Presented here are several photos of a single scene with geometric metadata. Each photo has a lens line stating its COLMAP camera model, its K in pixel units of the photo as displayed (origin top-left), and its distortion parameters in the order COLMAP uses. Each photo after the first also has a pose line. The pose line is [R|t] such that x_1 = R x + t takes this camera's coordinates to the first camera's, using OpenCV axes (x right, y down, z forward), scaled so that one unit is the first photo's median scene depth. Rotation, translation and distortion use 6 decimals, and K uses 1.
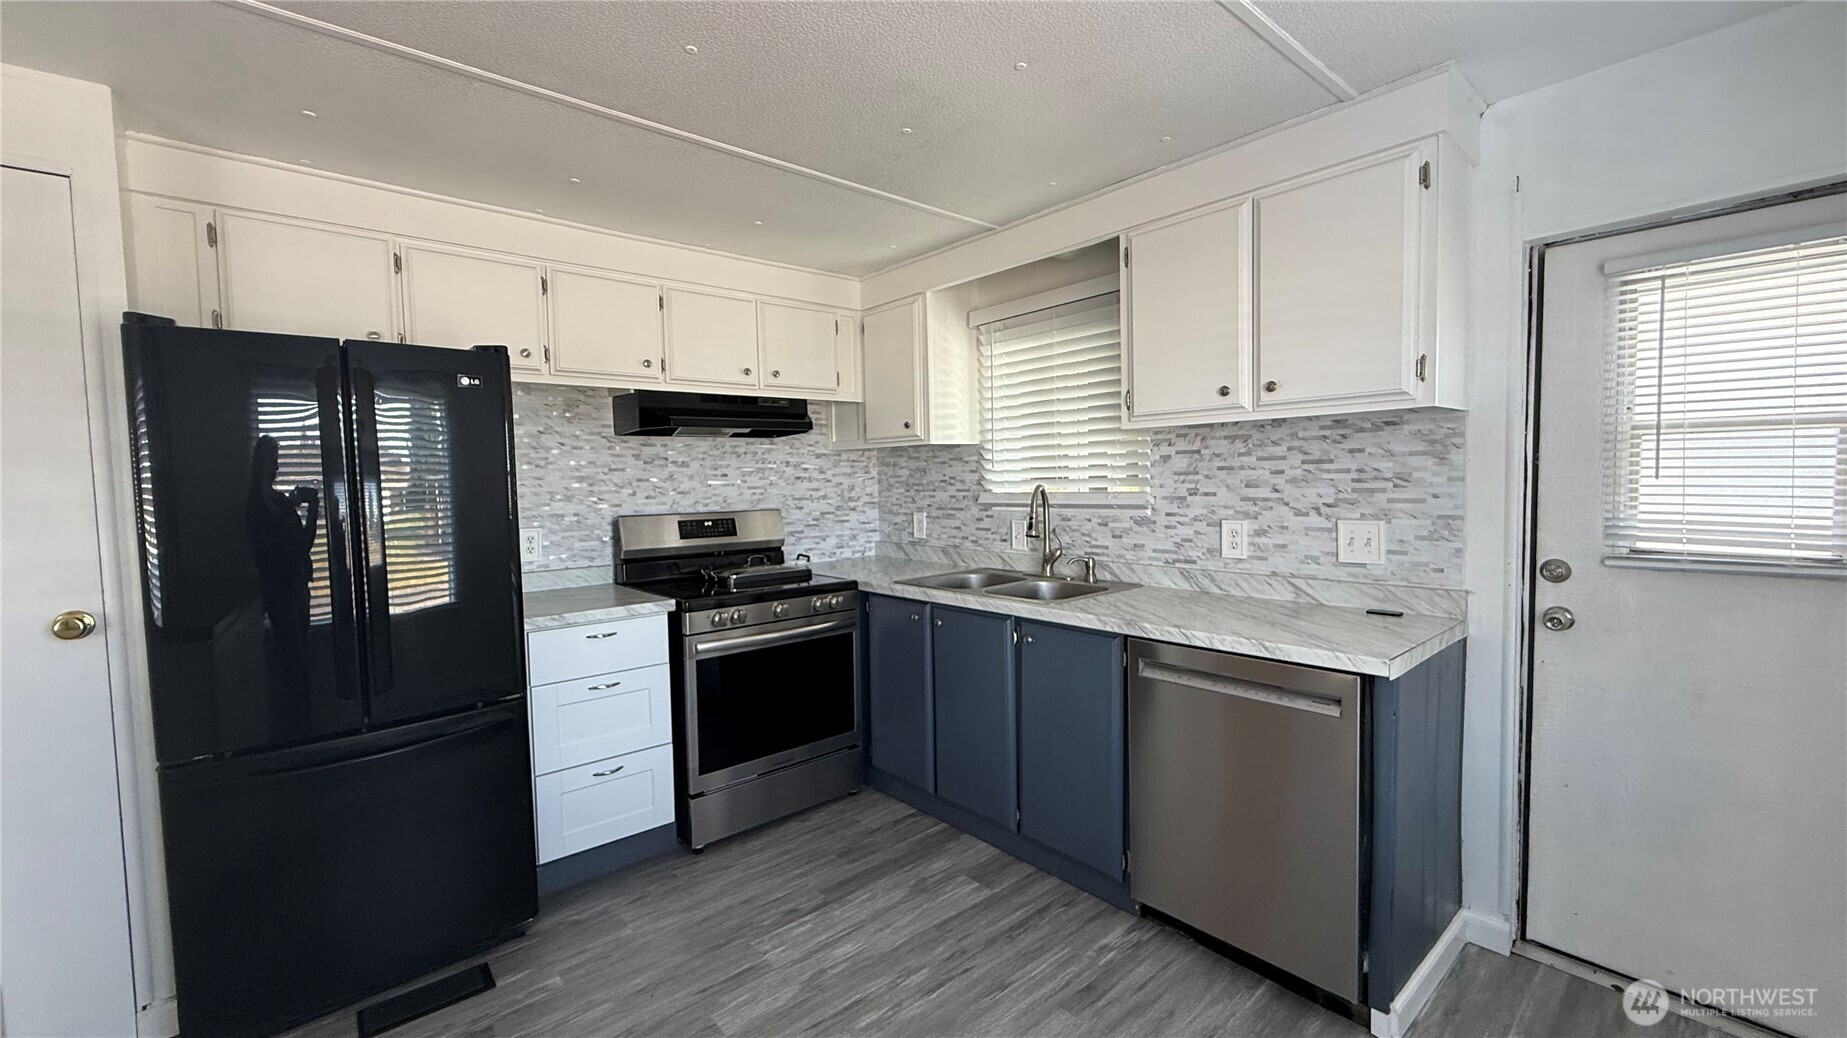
lens RADIAL K [[738.8, 0, 917.4], [0, 738.8, 520.4], [0, 0, 1]] dist [0.003350, -0.000542]
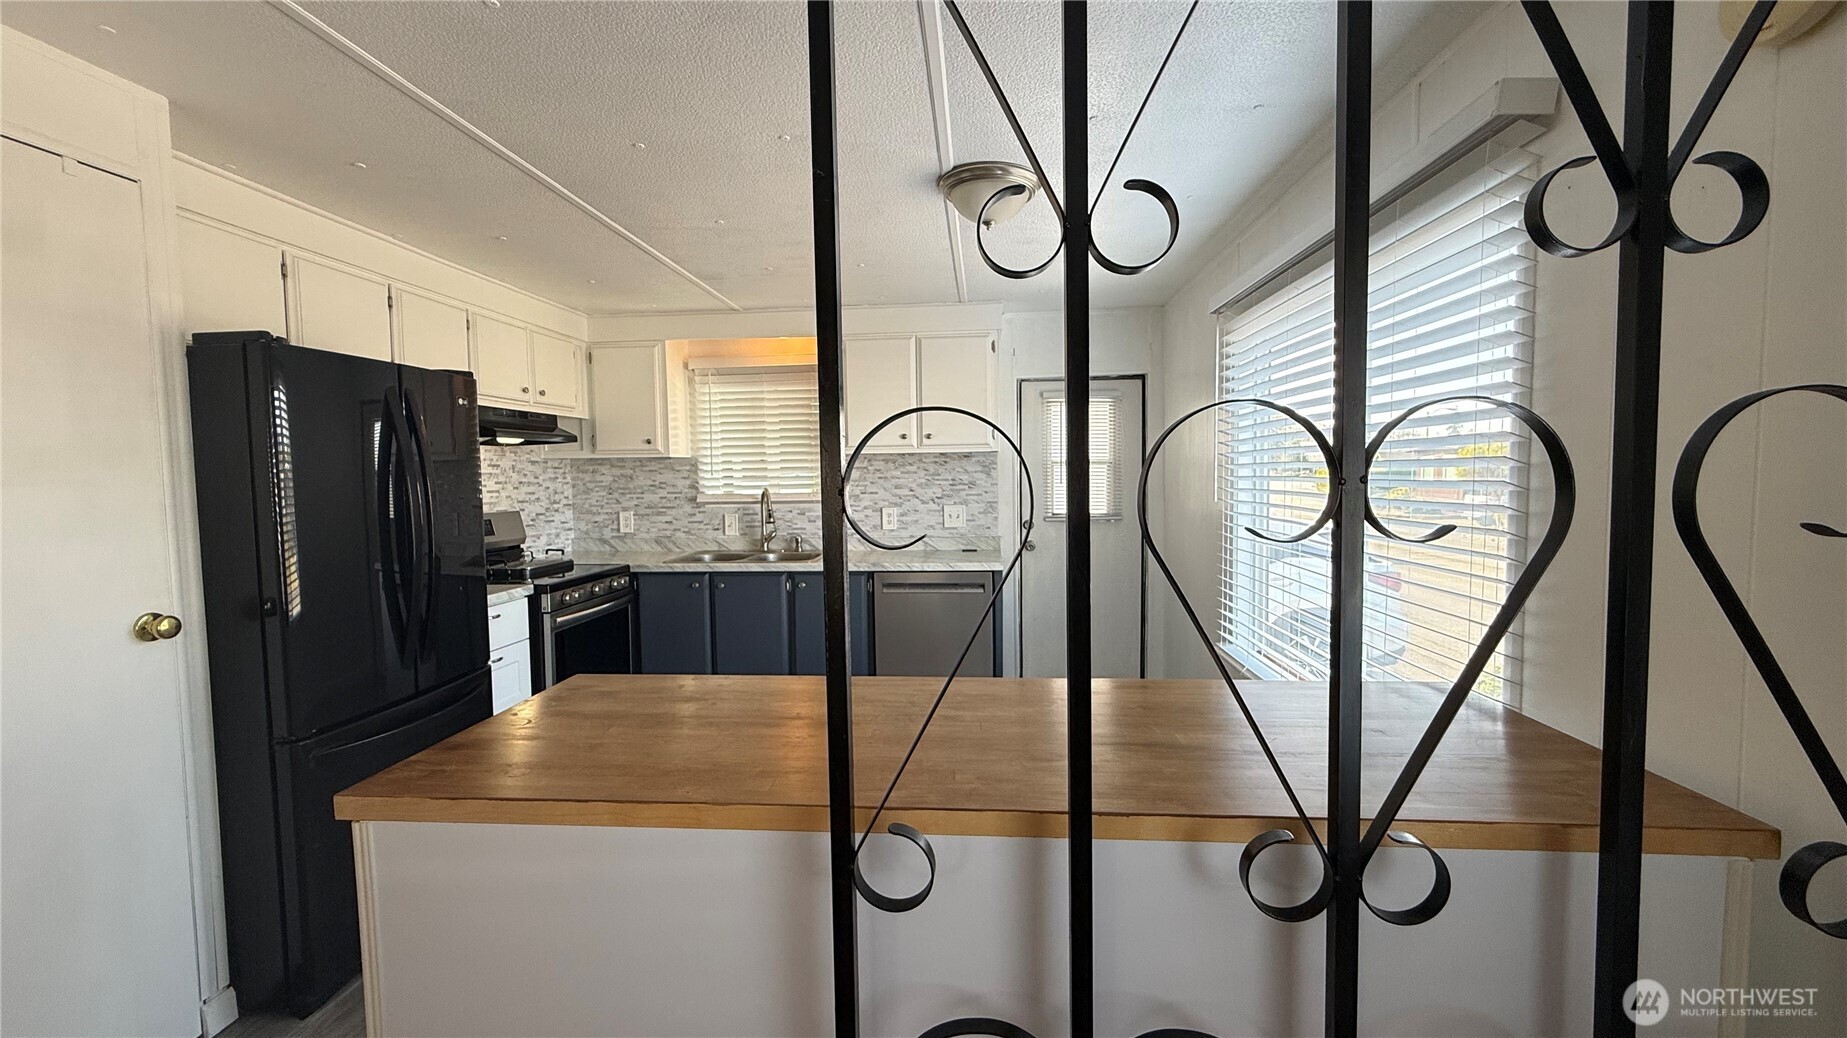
lens RADIAL K [[738.8, 0, 915.9], [0, 738.8, 518.2], [0, 0, 1]] dist [0.003350, -0.000542]
pose [[0.721677, -0.030060, 0.691577, -0.691613], [0.038349, 0.999259, 0.003415, 0.019895], [-0.691167, 0.024057, 0.722295, -0.284566]]
